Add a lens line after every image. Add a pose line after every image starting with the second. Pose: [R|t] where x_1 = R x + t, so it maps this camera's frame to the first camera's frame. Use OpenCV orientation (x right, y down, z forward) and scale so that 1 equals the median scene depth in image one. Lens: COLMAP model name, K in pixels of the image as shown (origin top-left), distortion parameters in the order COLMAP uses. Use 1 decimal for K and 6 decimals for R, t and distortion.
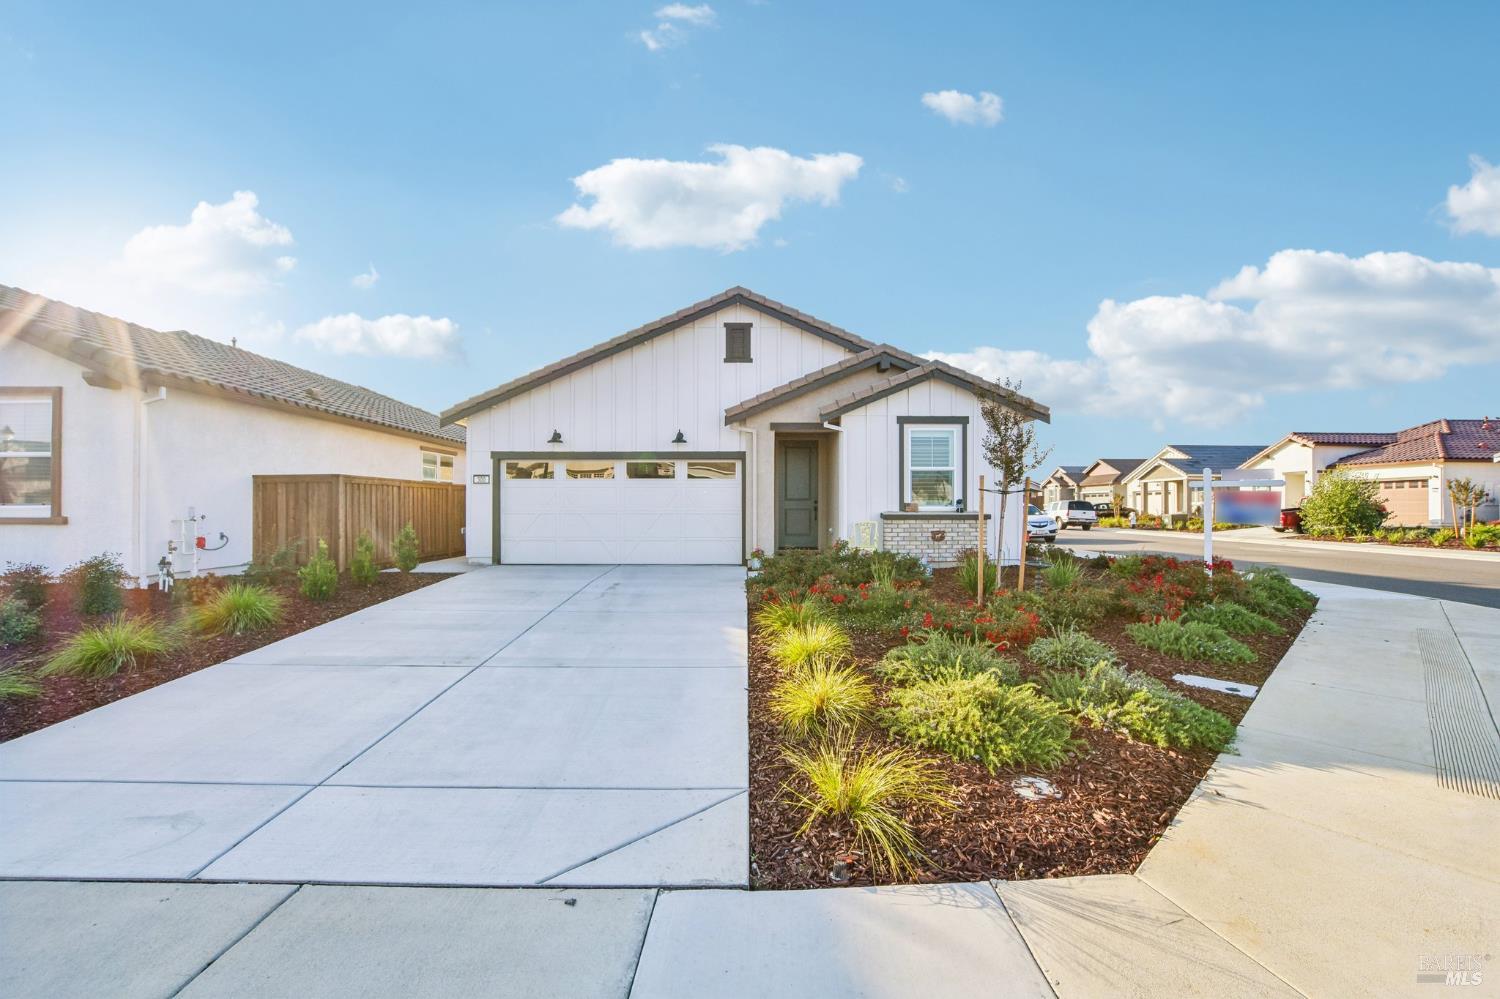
lens RADIAL K [[660.9, 0, 750.0], [0, 660.9, 504.1], [0, 0, 1]] dist [0.013019, -0.011040]
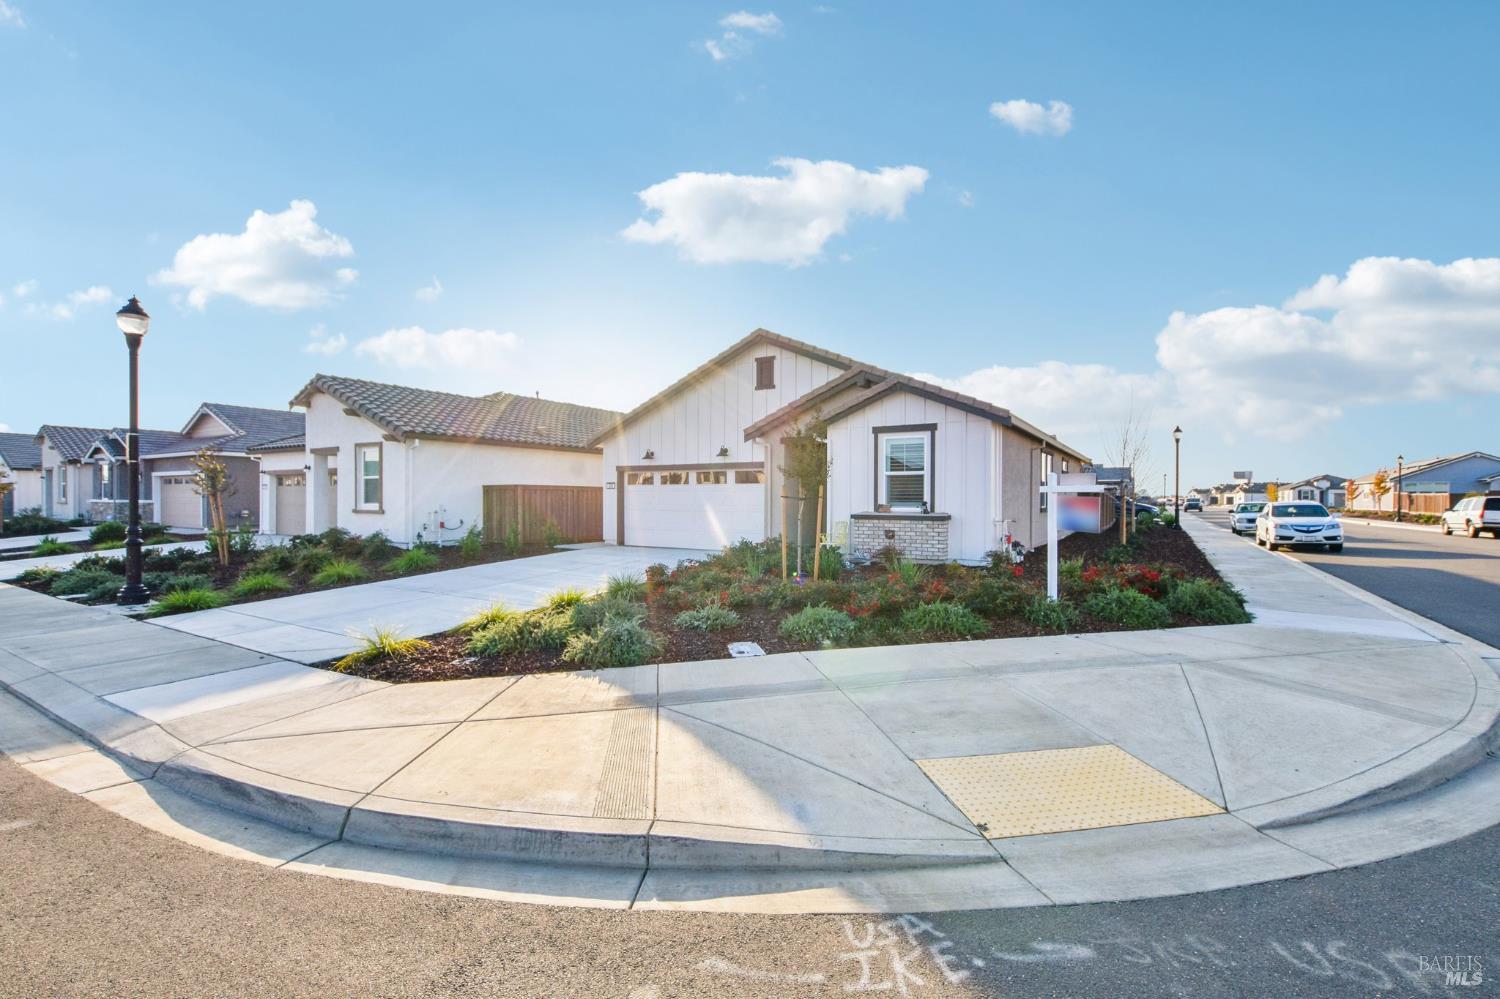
lens RADIAL K [[660.9, 0, 779.5], [0, 660.9, 498.9], [0, 0, 1]] dist [0.013019, -0.011040]
pose [[0.856591, 0.002737, -0.515989, 0.650676], [-0.001943, 0.999996, 0.002079, -0.012696], [0.515993, -0.000778, 0.856592, -0.041135]]
